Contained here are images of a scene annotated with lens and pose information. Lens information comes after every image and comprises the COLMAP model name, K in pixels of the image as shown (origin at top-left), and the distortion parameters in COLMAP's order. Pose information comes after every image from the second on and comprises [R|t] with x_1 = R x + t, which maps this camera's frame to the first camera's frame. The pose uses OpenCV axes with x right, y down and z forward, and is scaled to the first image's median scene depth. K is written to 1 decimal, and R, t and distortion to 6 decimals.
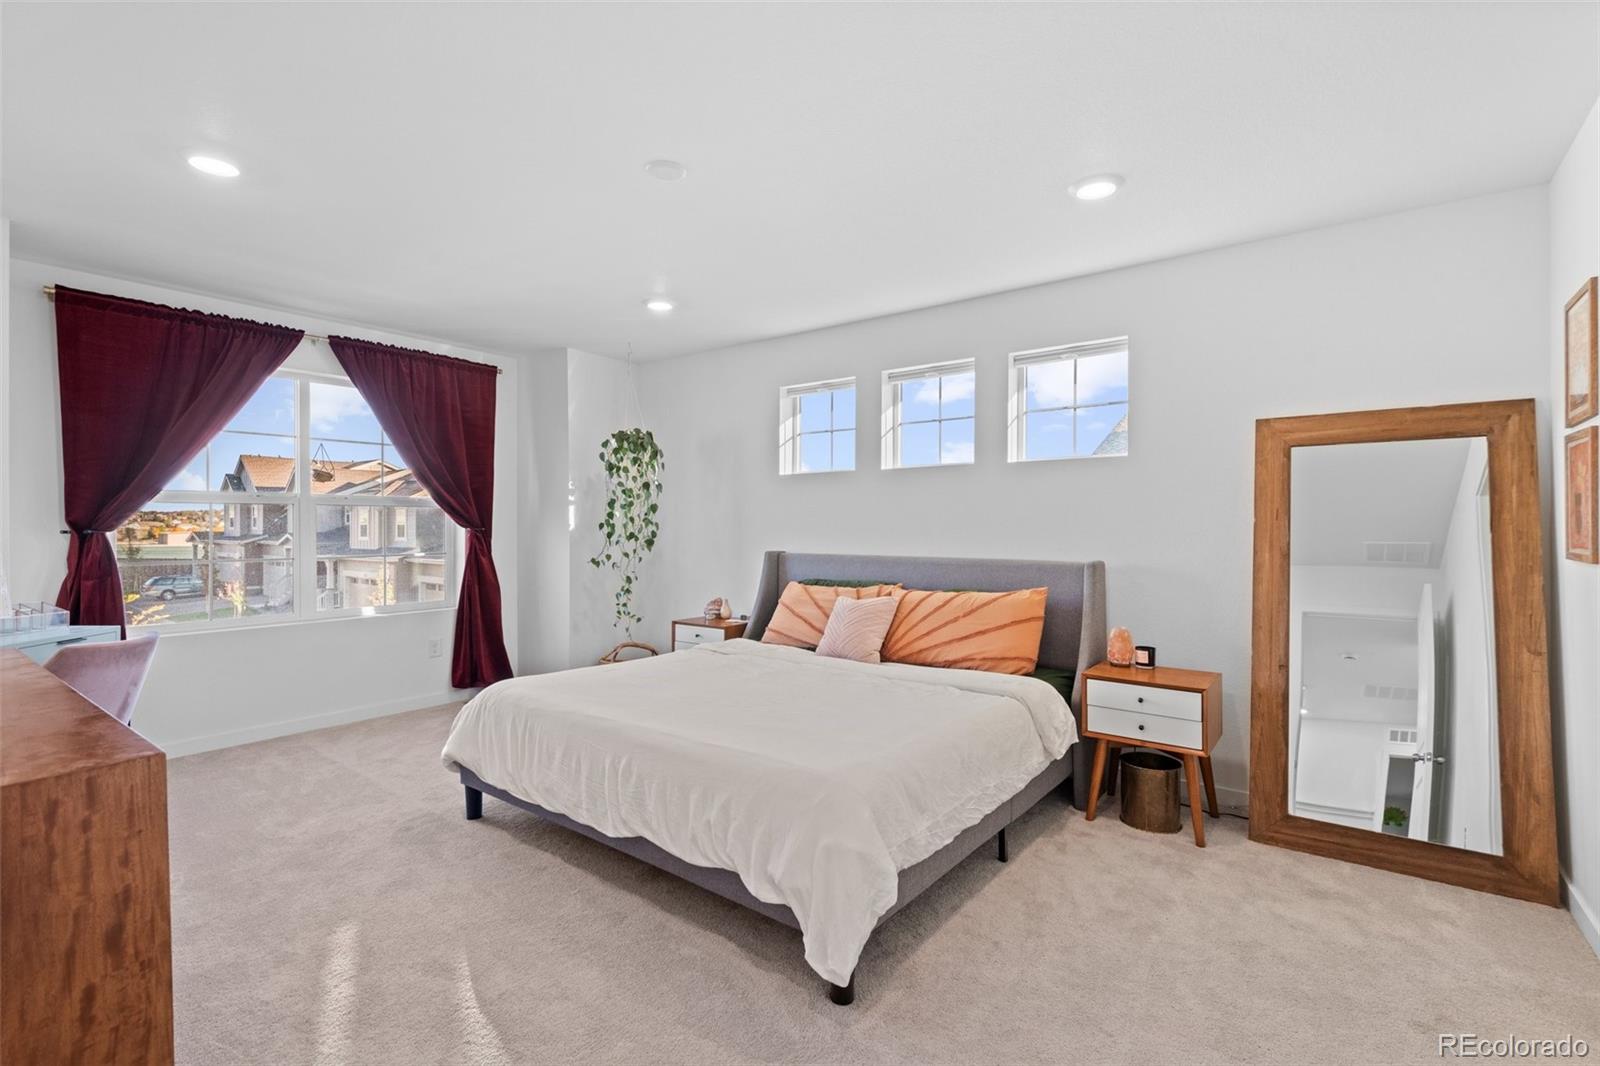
lens RADIAL K [[721.5, 0, 807.4], [0, 721.5, 527.0], [0, 0, 1]] dist [0.037991, -0.021705]
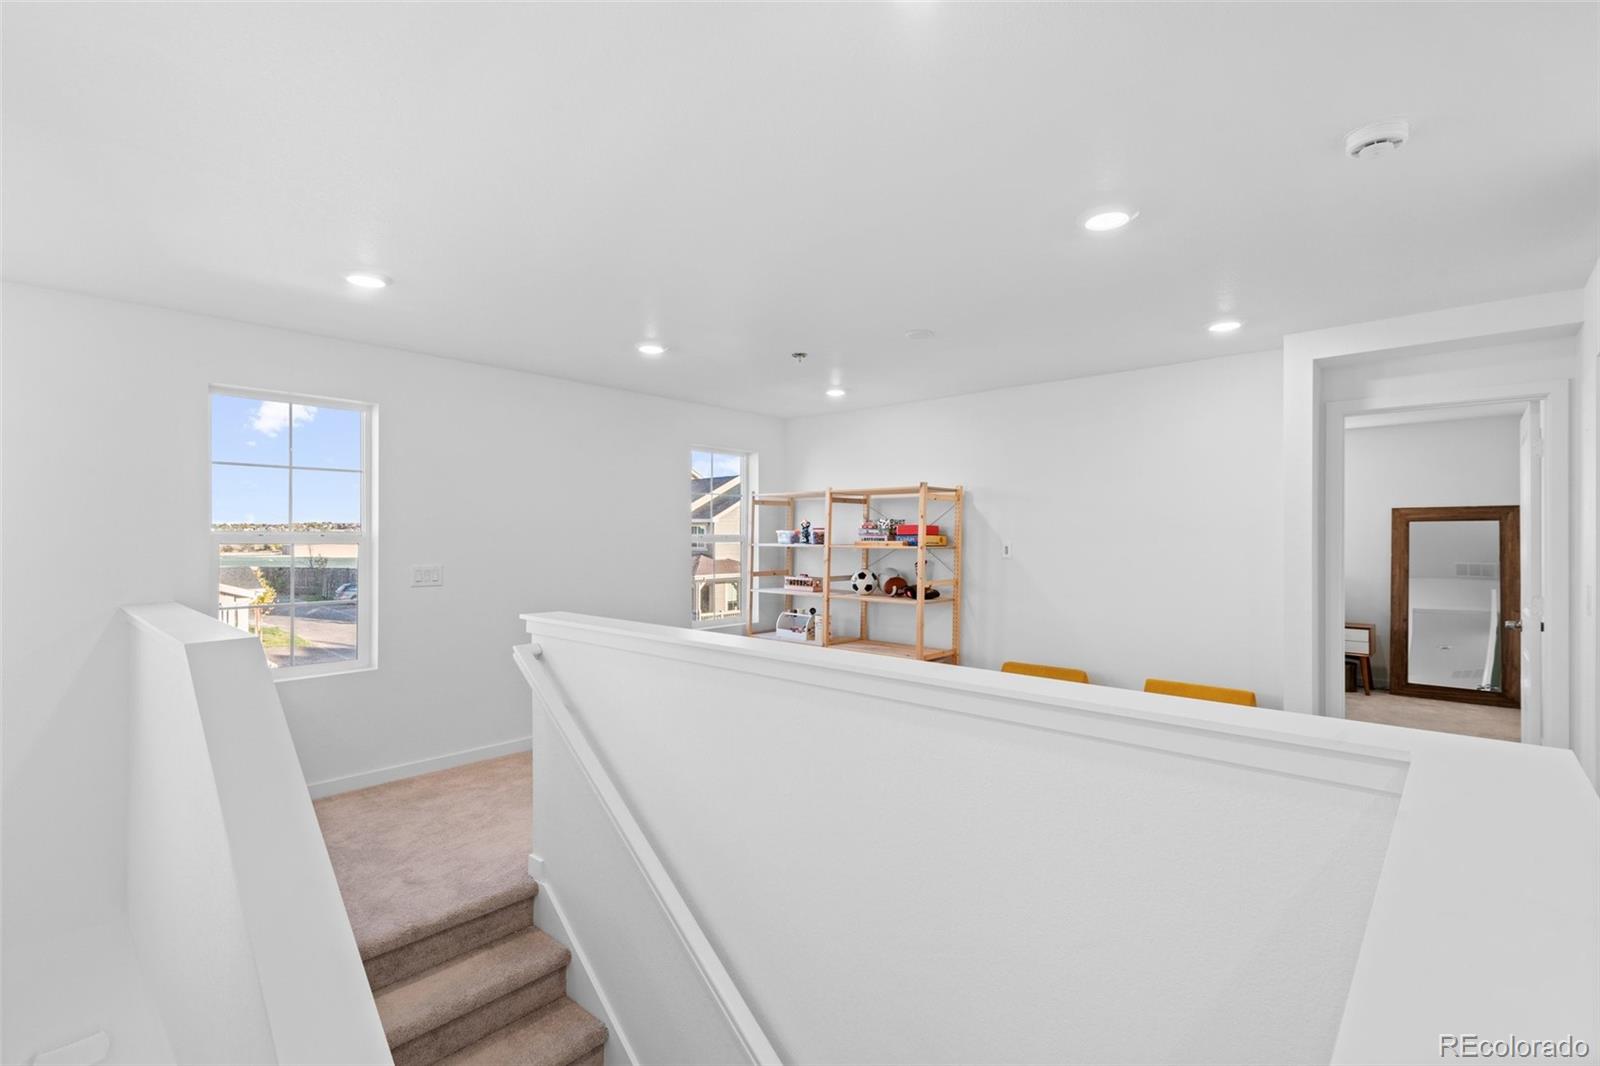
lens RADIAL K [[736.0, 0, 800.0], [0, 736.0, 533.0], [0, 0, 1]] dist [0.038000, -0.023106]
pose [[0.995579, 0.002704, -0.093884, -0.983334], [-0.003591, 0.999950, -0.009282, -0.050030], [0.093854, 0.009578, 0.995540, -1.456486]]
